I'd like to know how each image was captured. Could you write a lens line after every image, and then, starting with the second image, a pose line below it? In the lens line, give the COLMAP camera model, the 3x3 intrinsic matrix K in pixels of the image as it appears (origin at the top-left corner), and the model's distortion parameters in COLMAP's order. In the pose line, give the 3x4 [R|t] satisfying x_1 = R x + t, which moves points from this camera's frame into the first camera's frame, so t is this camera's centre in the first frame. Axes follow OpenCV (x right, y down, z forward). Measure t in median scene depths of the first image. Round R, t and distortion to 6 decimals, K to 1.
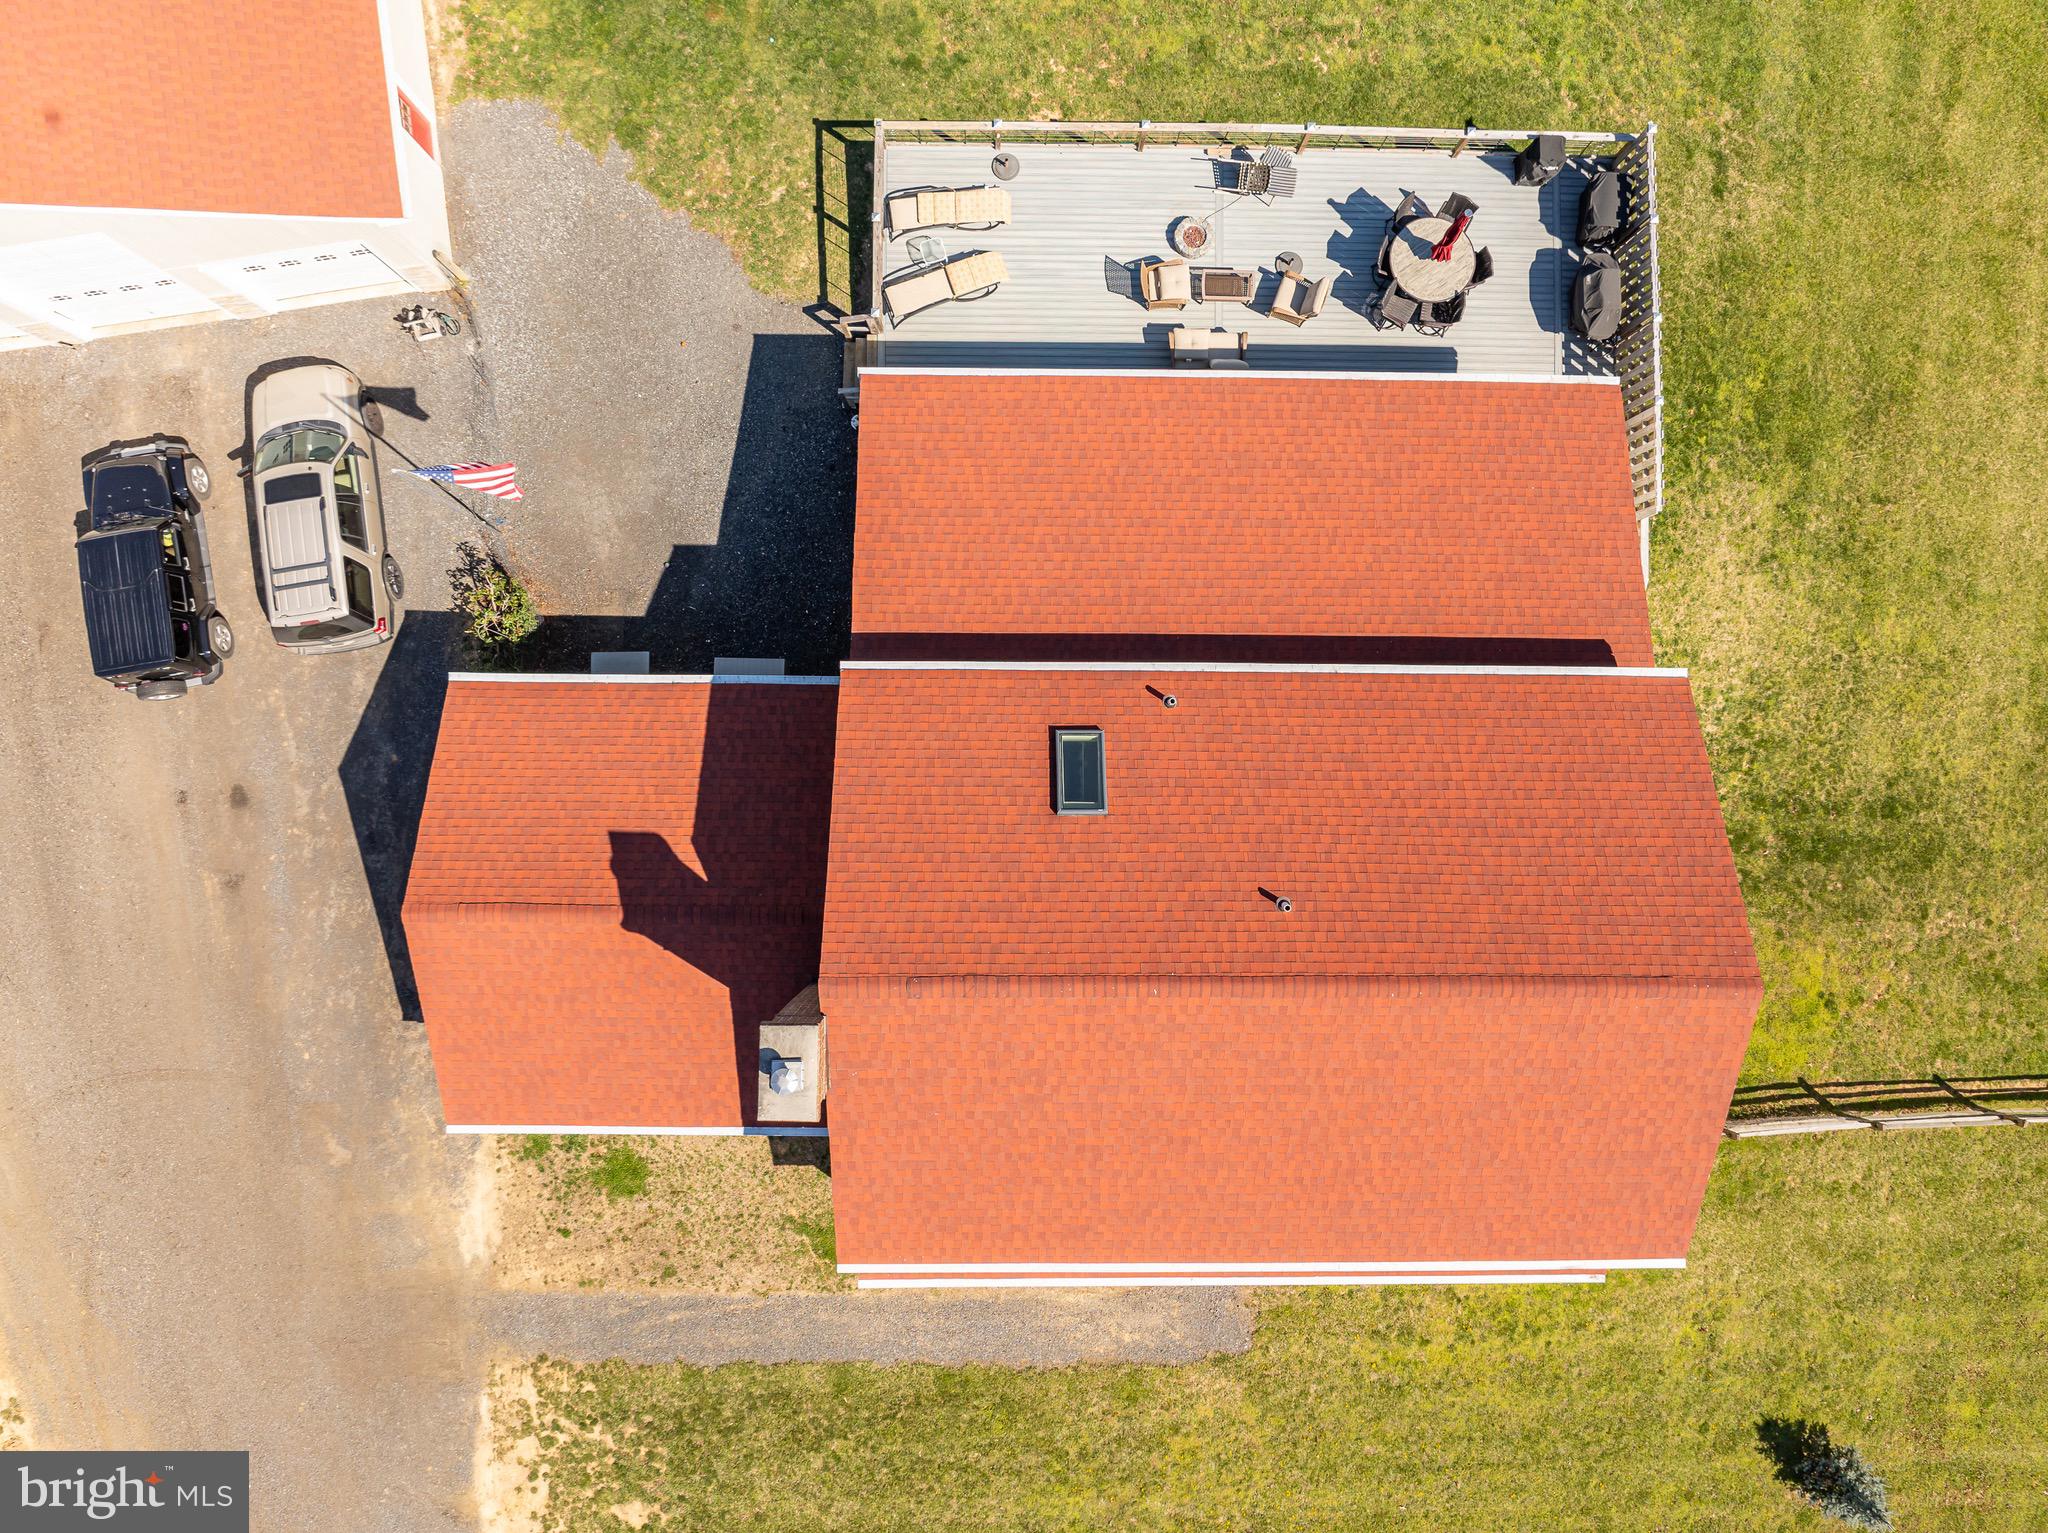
lens RADIAL K [[1452.5, 0, 1023.7], [0, 1452.5, 769.8], [0, 0, 1]] dist [-0.041179, 0.007916]
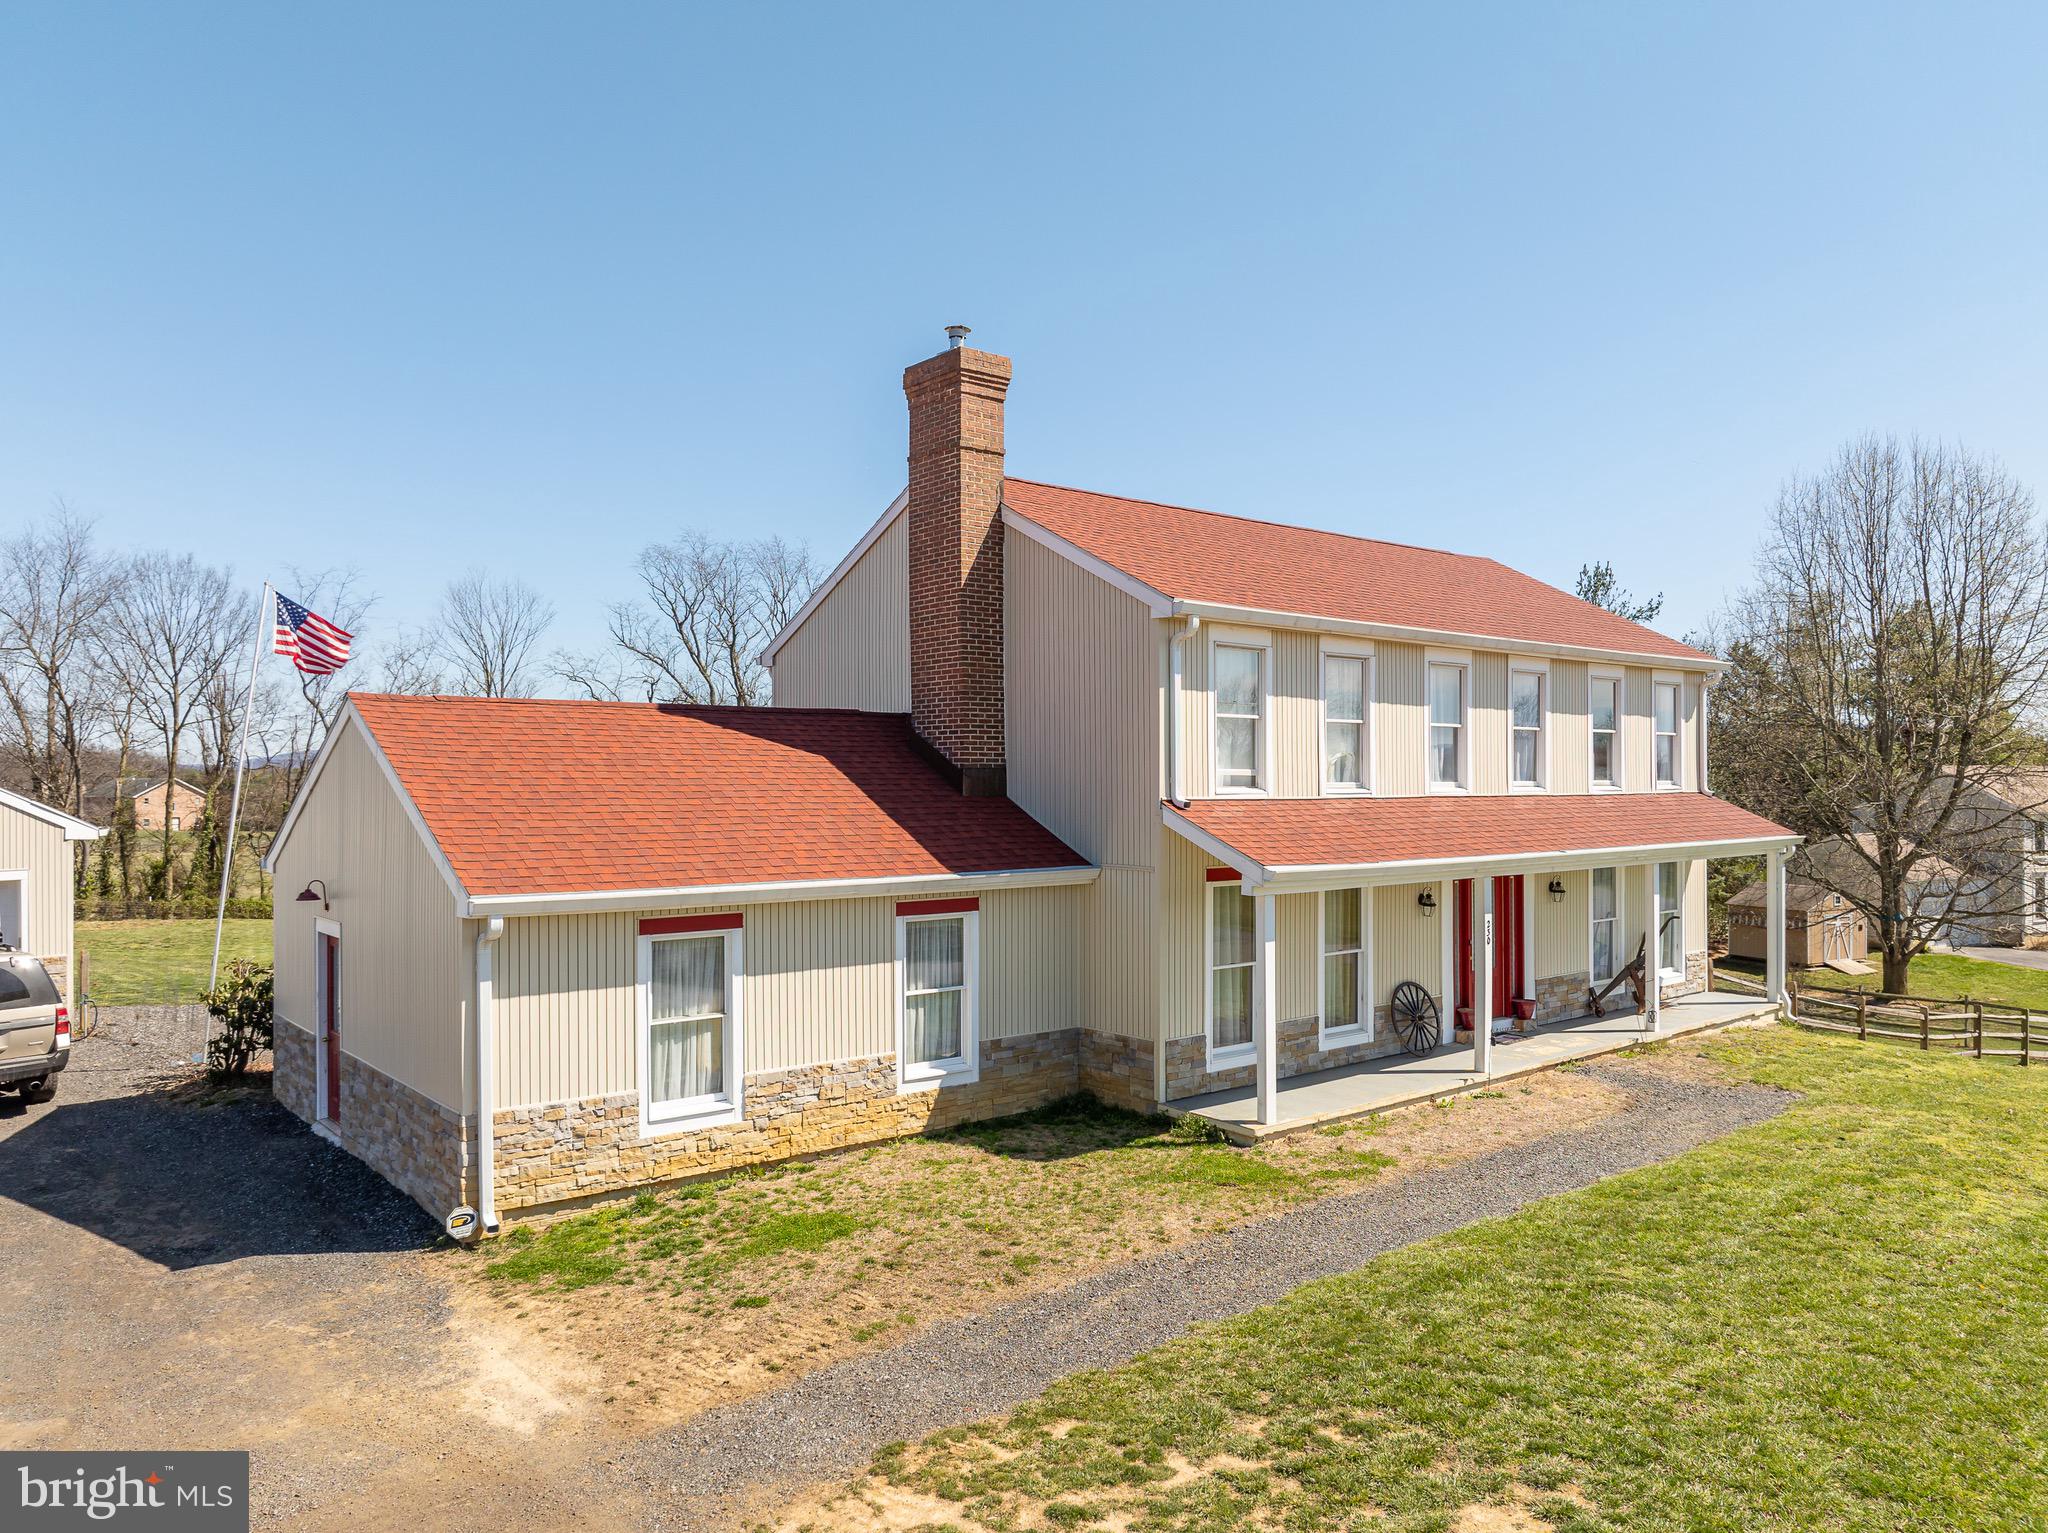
lens RADIAL K [[1452.5, 0, 1025.6], [0, 1452.5, 757.2], [0, 0, 1]] dist [-0.041179, 0.007916]
pose [[0.766697, -0.006343, 0.641978, -0.507755], [0.641986, -0.000975, -0.766716, 0.662787], [0.005489, 0.999979, 0.003324, 0.846457]]
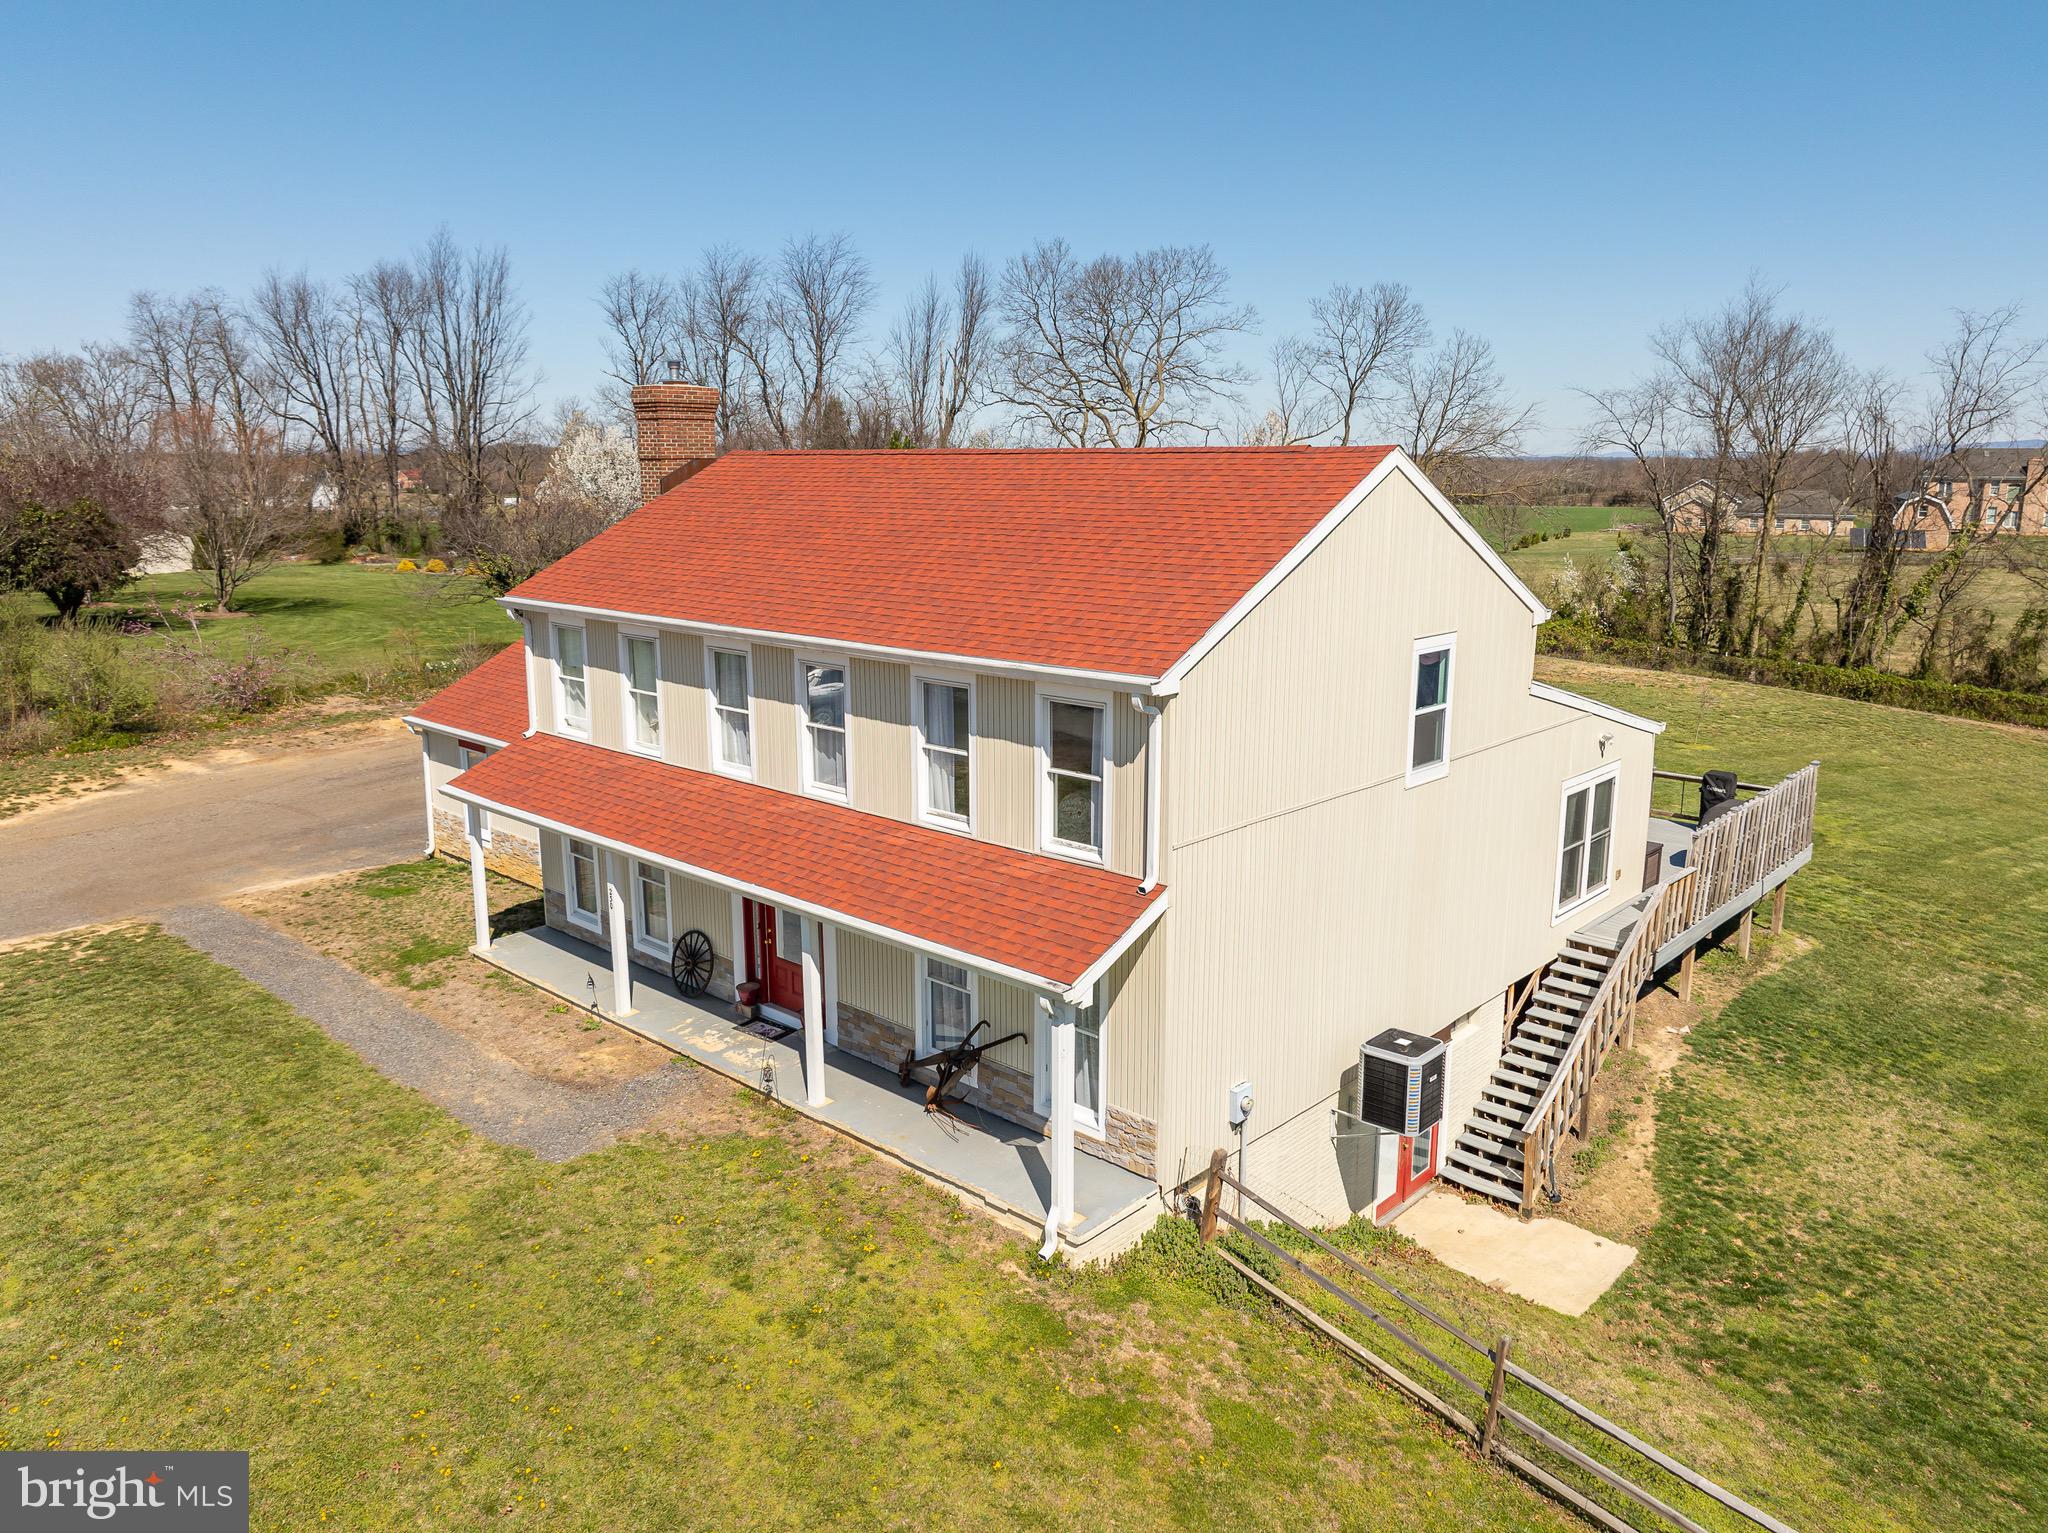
lens RADIAL K [[1452.5, 0, 1024.1], [0, 1452.5, 758.6], [0, 0, 1]] dist [-0.041179, 0.007916]
pose [[0.733450, 0.122136, -0.668681, 0.674880], [-0.679395, 0.163215, -0.715390, 0.668607], [0.021764, 0.979001, 0.202689, 0.717953]]
